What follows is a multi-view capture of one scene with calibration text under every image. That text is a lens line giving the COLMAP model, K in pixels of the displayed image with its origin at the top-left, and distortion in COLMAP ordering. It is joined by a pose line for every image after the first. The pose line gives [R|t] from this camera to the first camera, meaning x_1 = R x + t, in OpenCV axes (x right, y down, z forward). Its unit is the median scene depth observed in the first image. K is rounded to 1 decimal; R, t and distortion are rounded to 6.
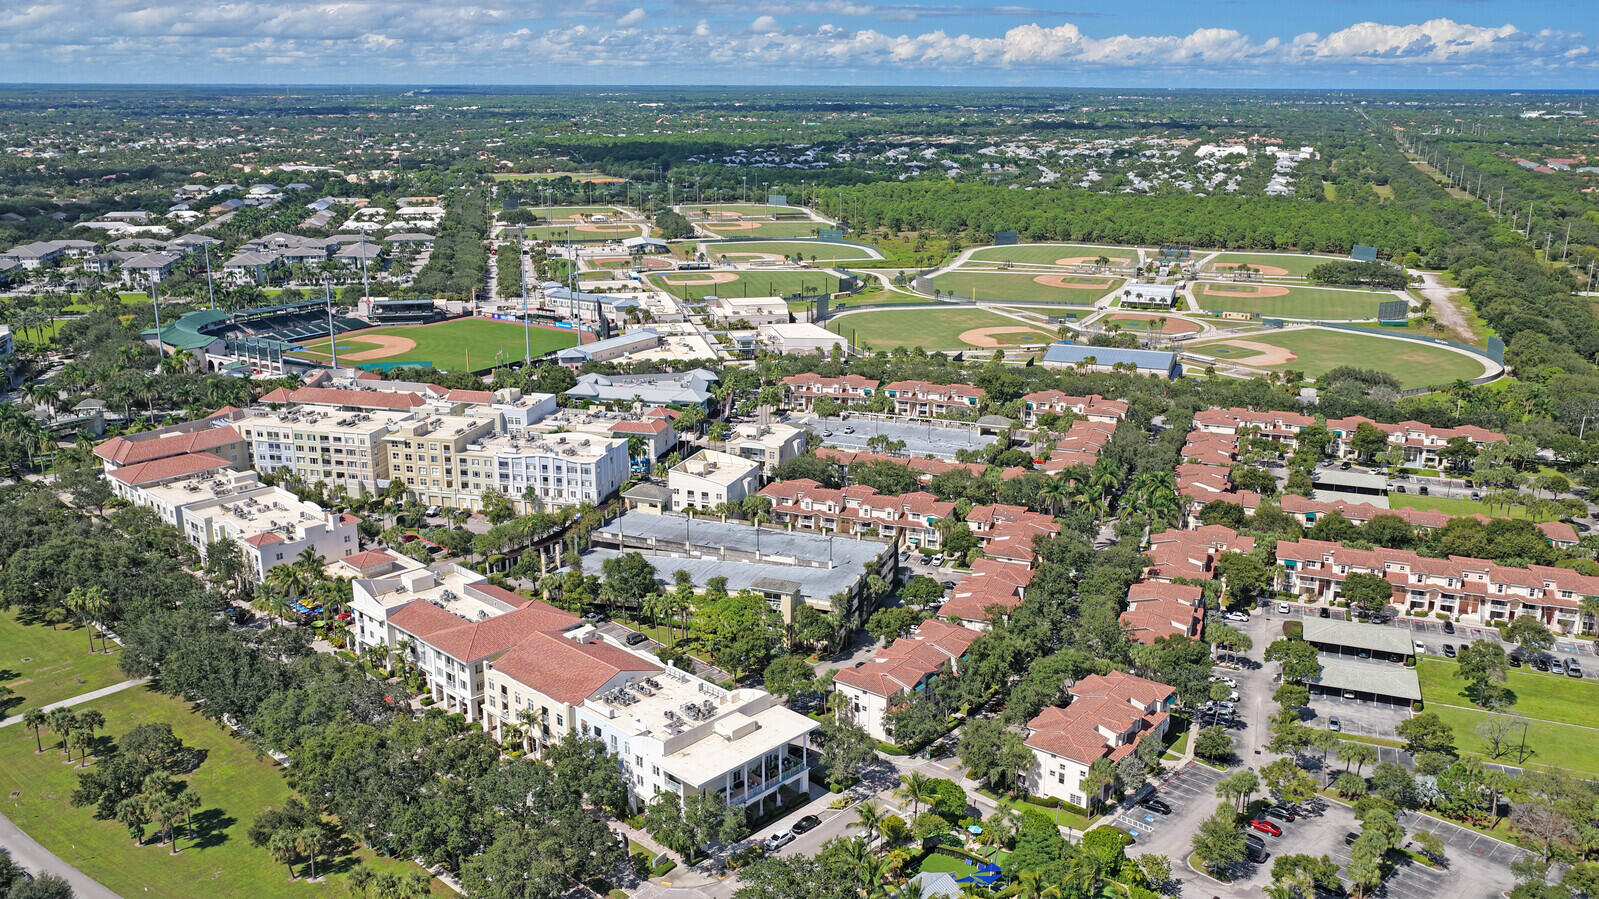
lens RADIAL K [[1338.8, 0, 799.4], [0, 1338.8, 449.2], [0, 0, 1]] dist [-0.012927, 0.042198]
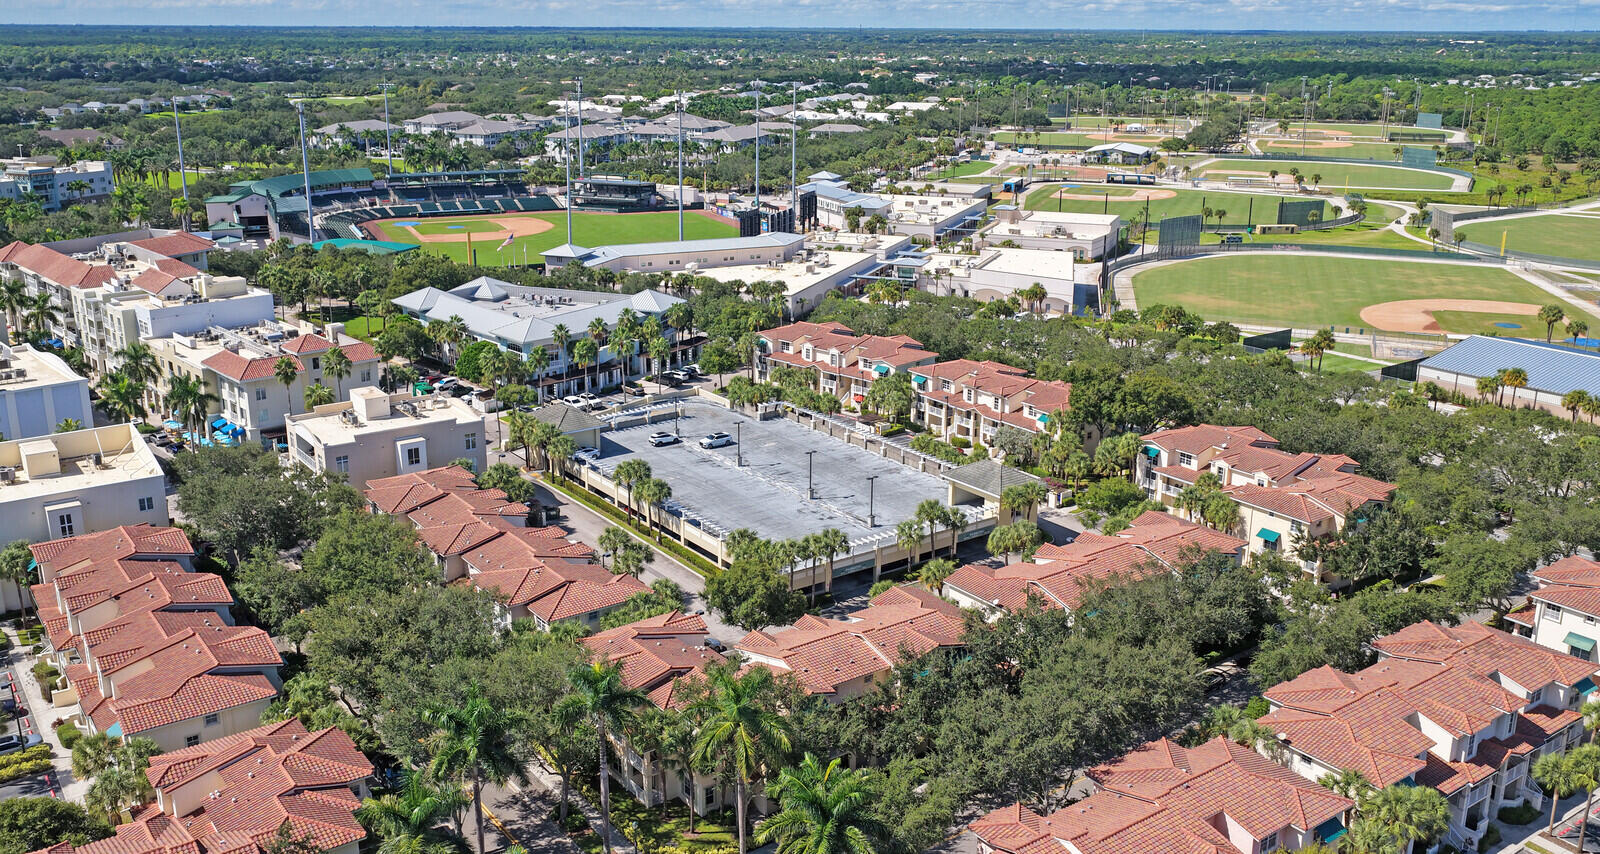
lens RADIAL K [[1379.4, 0, 795.8], [0, 1379.4, 411.9], [0, 0, 1]] dist [-0.012762, 0.043019]
pose [[0.833865, 0.151114, -0.530880, 0.207005], [-0.150372, 0.987608, 0.044927, -0.032897], [0.531091, 0.042366, 0.846255, 0.404395]]
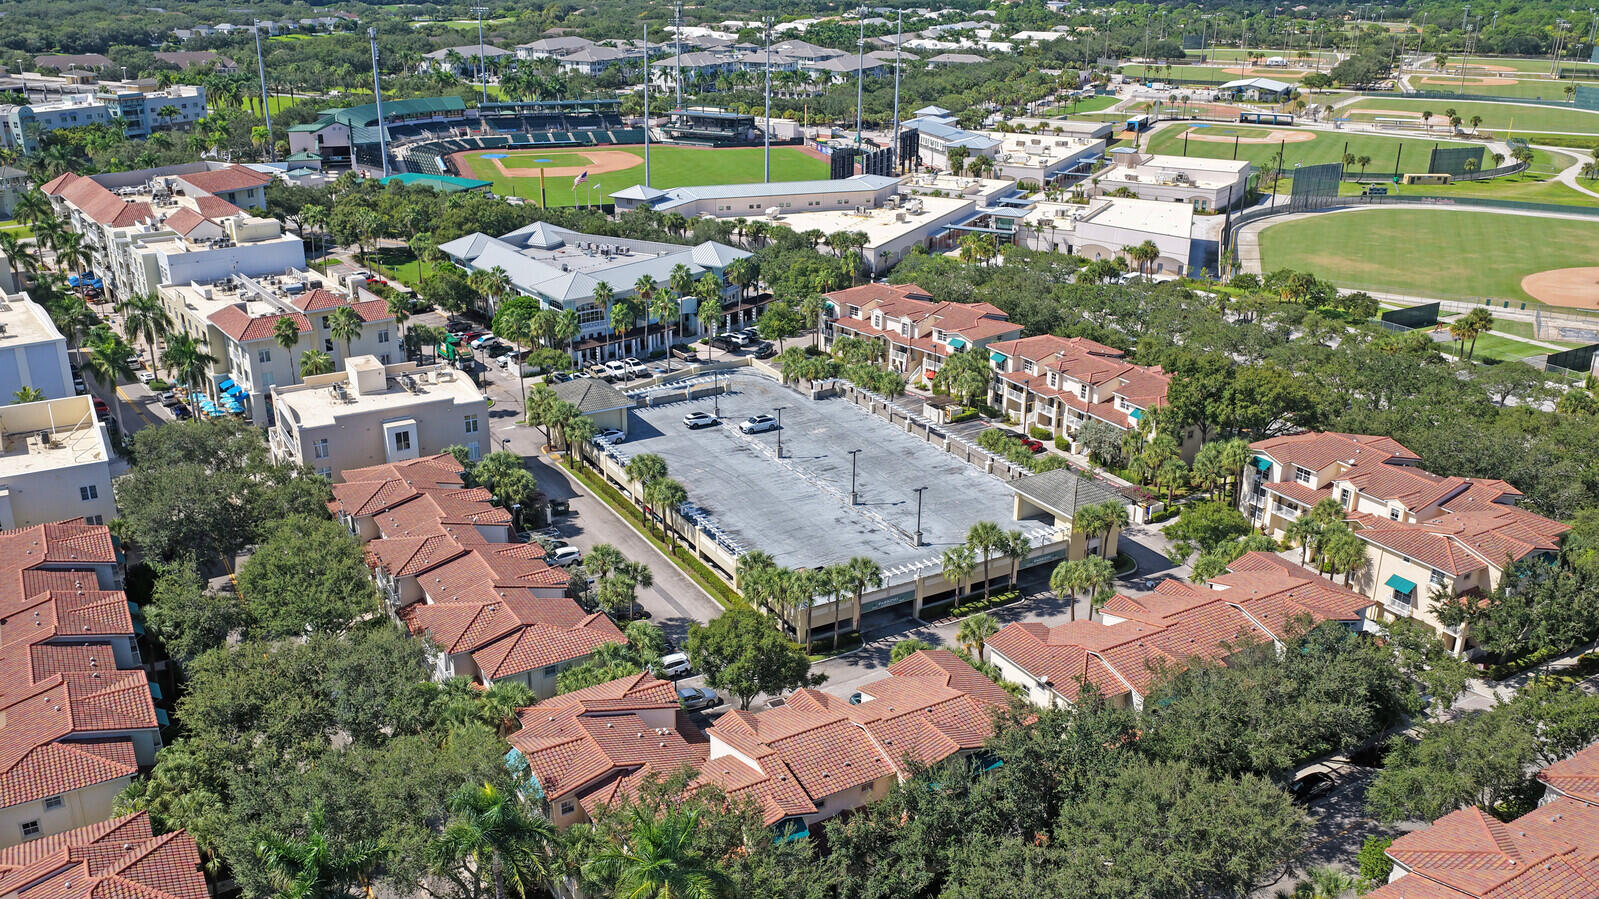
lens RADIAL K [[1338.8, 0, 795.5], [0, 1338.8, 457.0], [0, 0, 1]] dist [-0.012927, 0.042198]
pose [[0.776389, 0.227879, -0.587615, 0.191501], [-0.174581, 0.973622, 0.146907, -0.044178], [0.605592, -0.011470, 0.795693, 0.451334]]
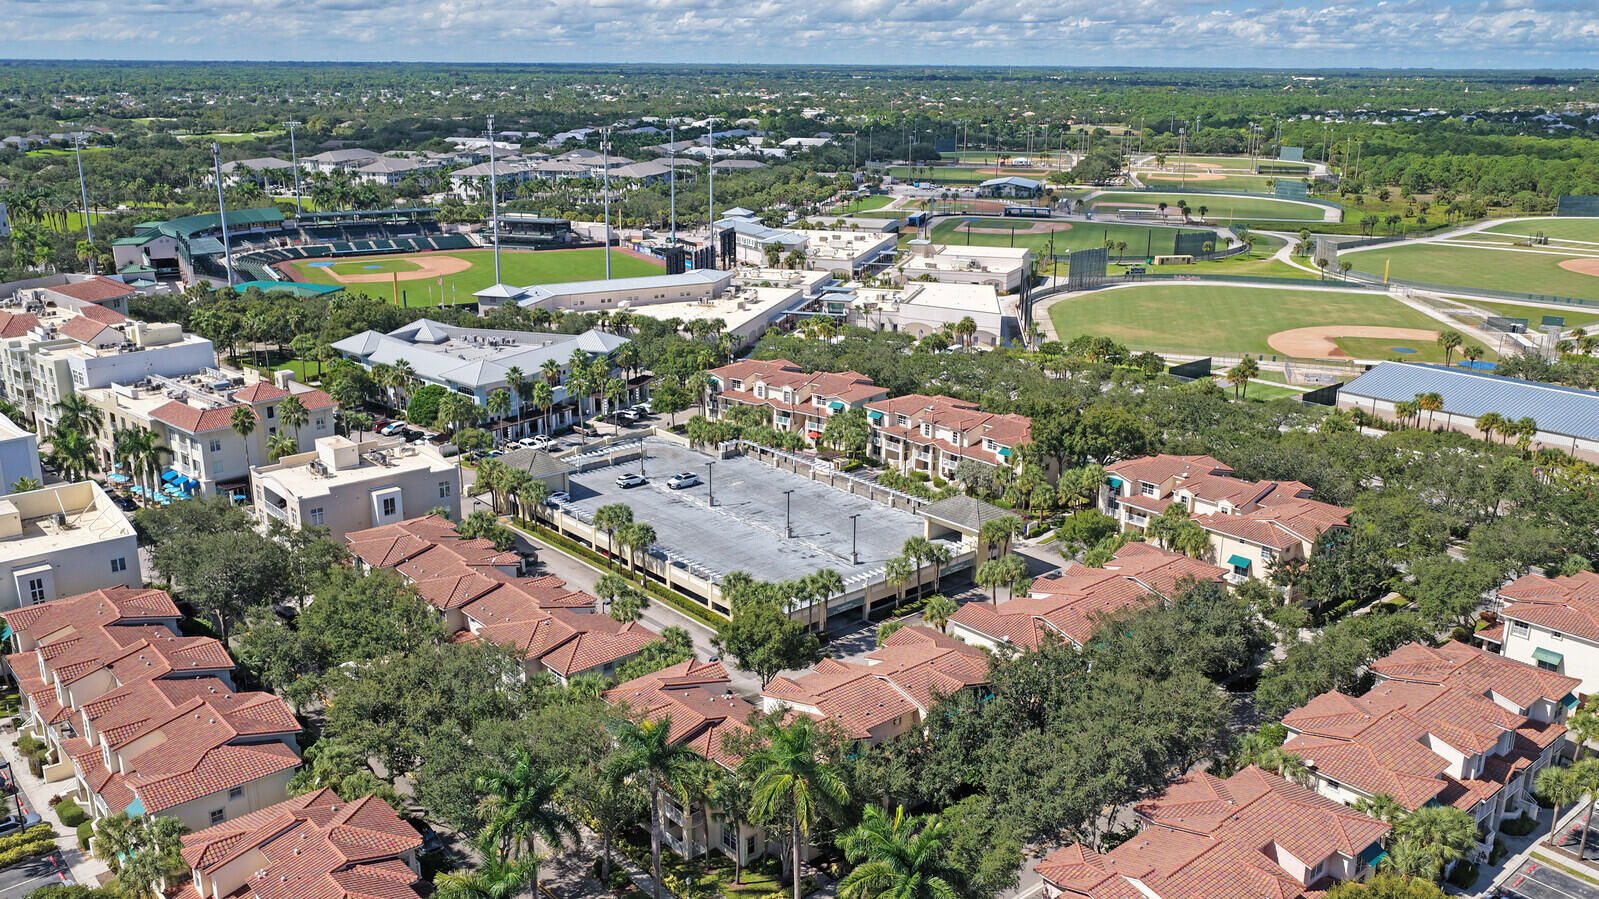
lens RADIAL K [[1338.8, 0, 797.3], [0, 1338.8, 457.7], [0, 0, 1]] dist [-0.012927, 0.042198]
pose [[0.880102, 0.138573, -0.454112, 0.187722], [-0.131504, 0.990187, 0.047292, -0.032848], [0.456209, 0.018095, 0.889689, 0.399243]]
